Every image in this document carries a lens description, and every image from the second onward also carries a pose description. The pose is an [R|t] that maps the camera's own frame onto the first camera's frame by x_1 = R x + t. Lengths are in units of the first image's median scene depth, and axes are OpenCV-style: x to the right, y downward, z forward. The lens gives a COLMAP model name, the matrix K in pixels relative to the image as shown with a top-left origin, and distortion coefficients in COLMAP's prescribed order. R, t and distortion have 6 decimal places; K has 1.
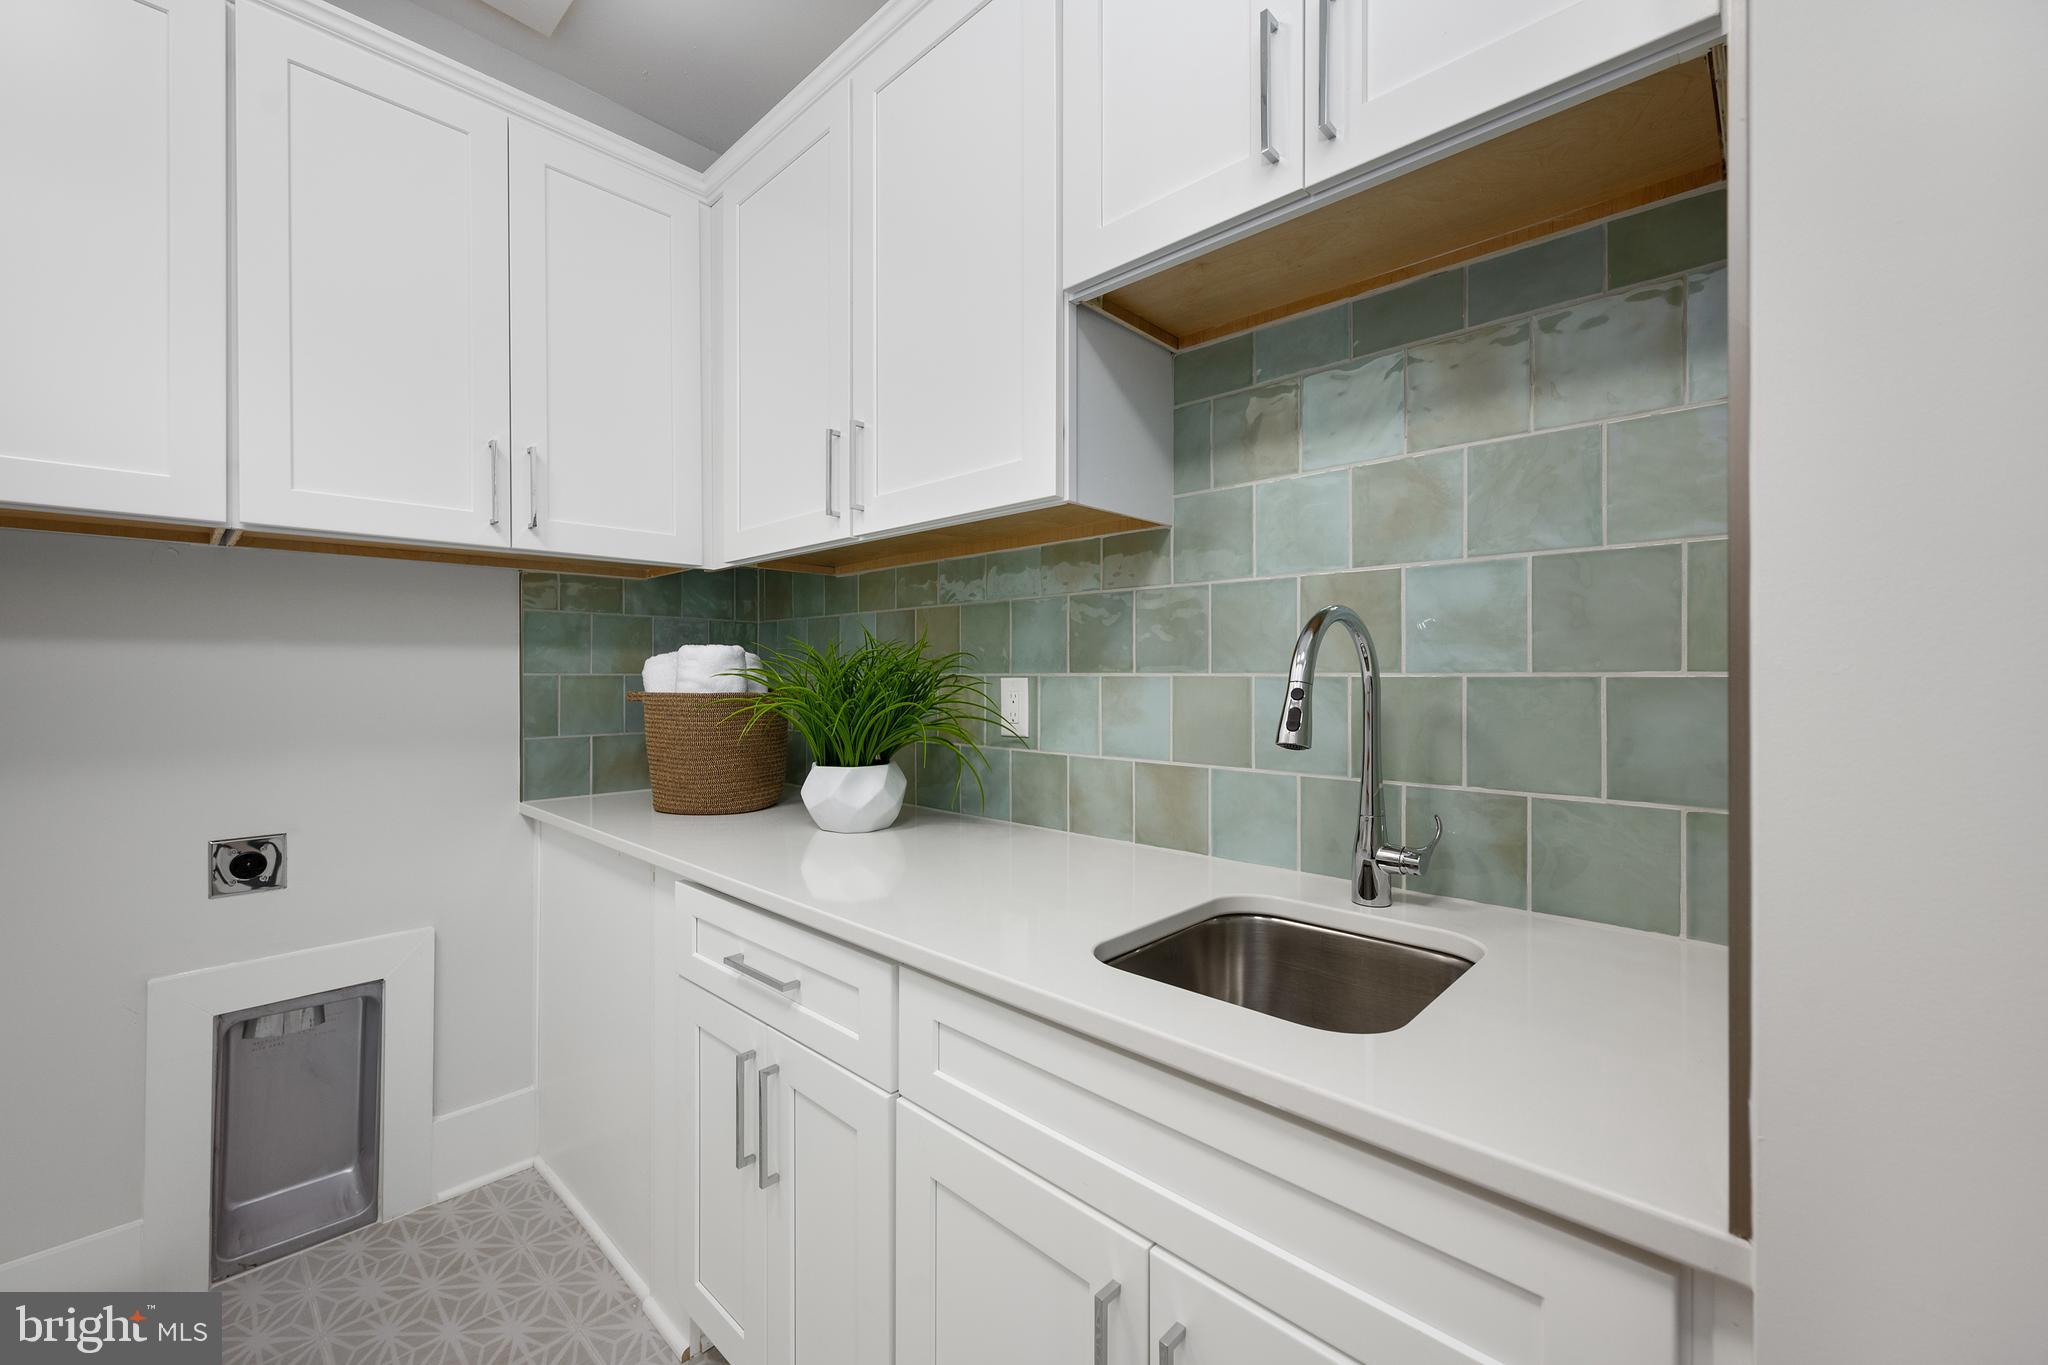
lens RADIAL K [[814.5, 0, 1020.2], [0, 814.5, 676.4], [0, 0, 1]] dist [-0.001801, -0.000266]
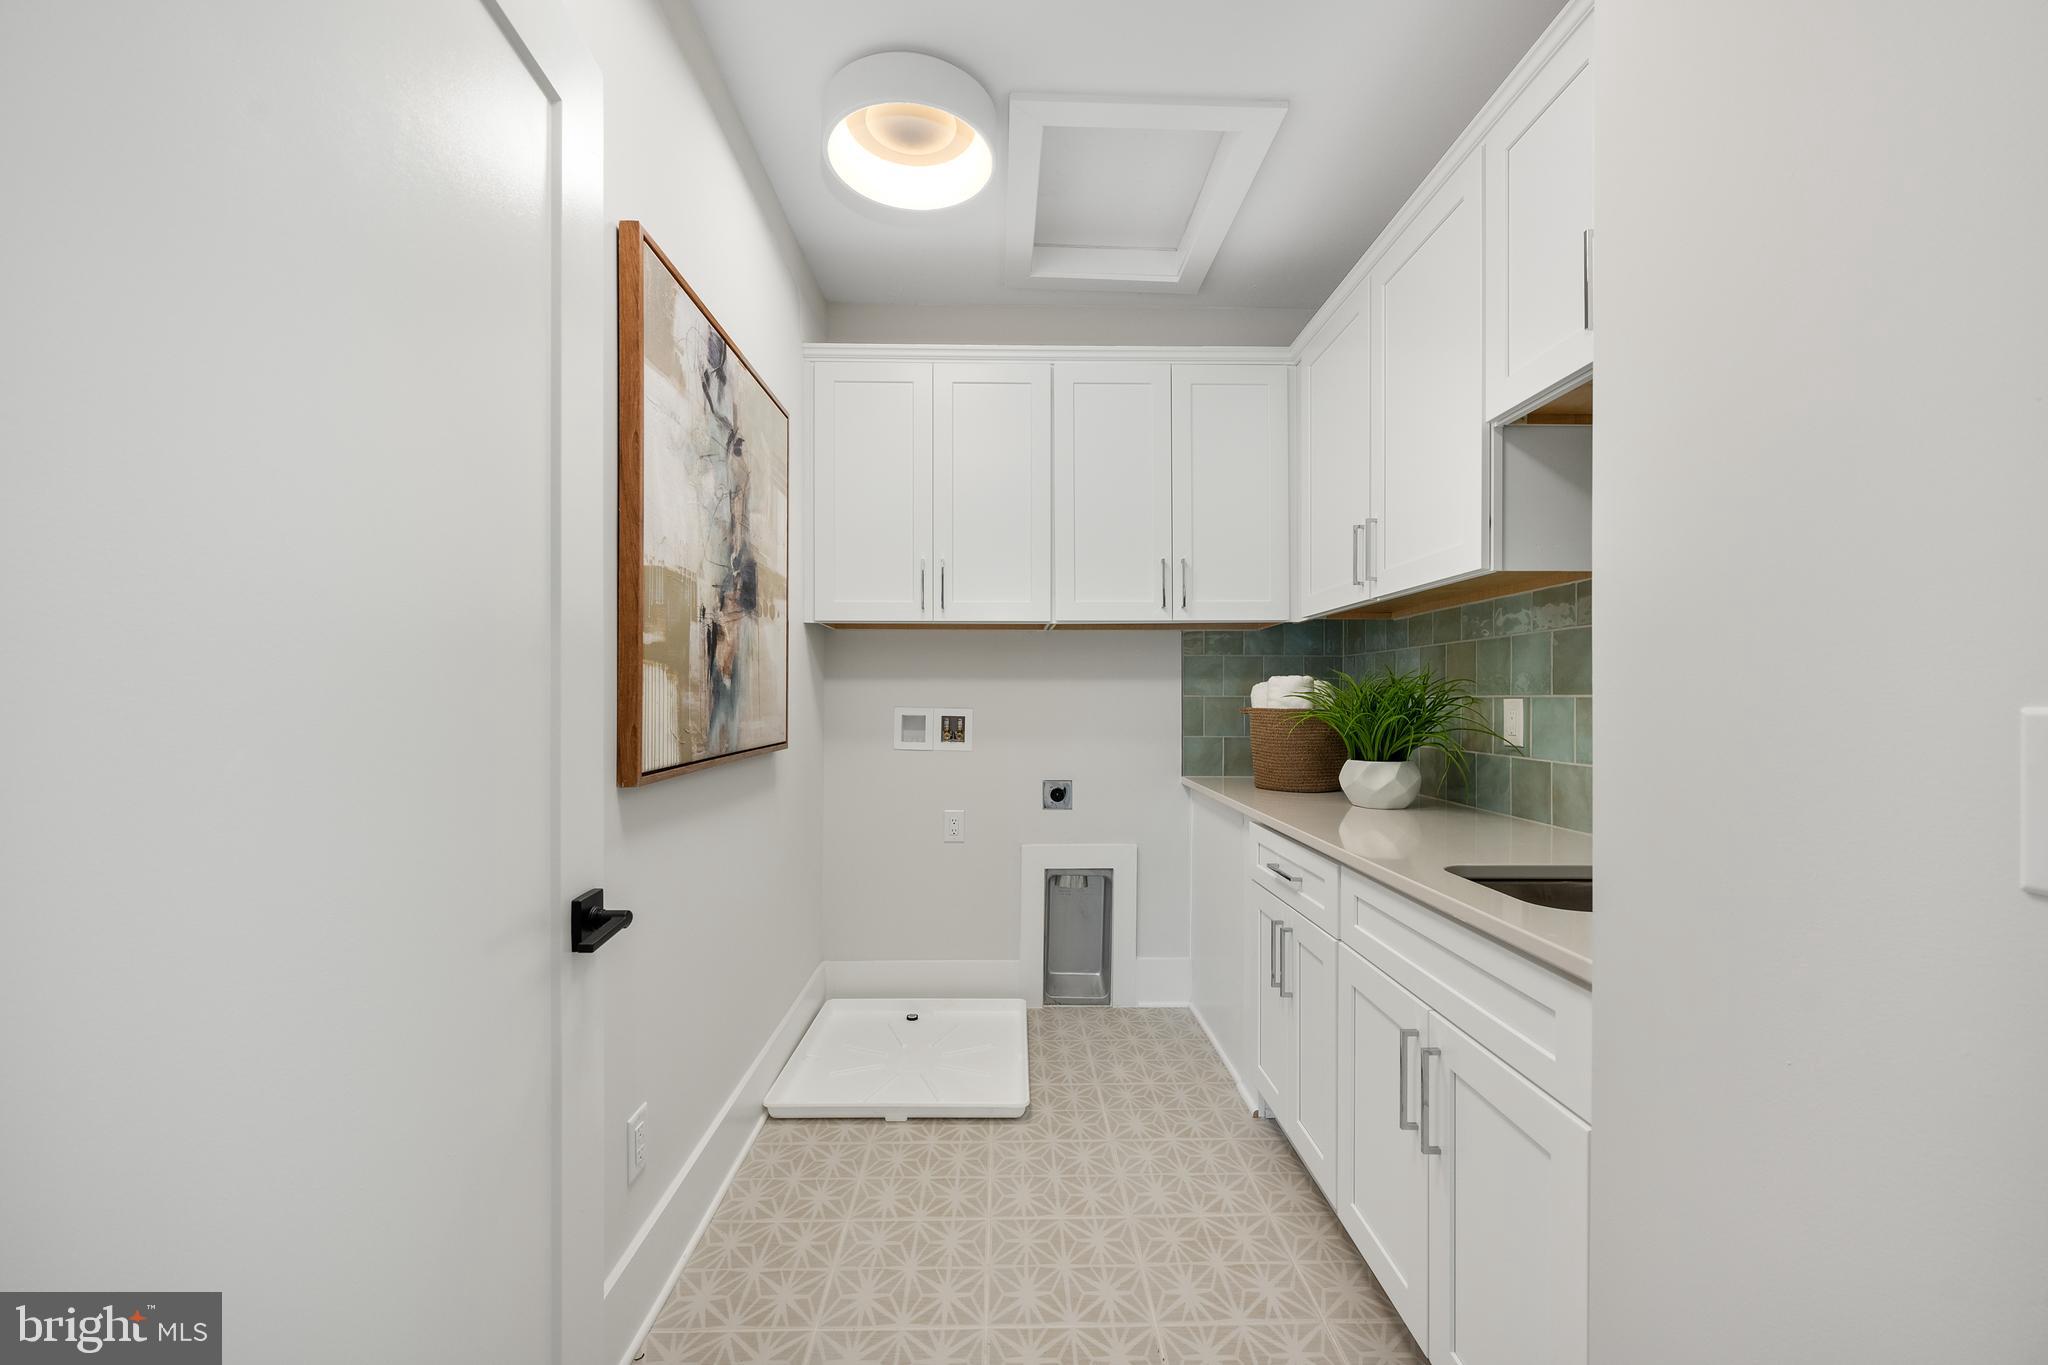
lens RADIAL K [[814.5, 0, 1020.2], [0, 814.5, 676.4], [0, 0, 1]] dist [-0.001801, -0.000266]
pose [[0.700671, -0.016946, -0.713283, 0.351432], [-0.003370, 0.999628, -0.027060, 0.003874], [0.713476, 0.021364, 0.700353, -0.400189]]
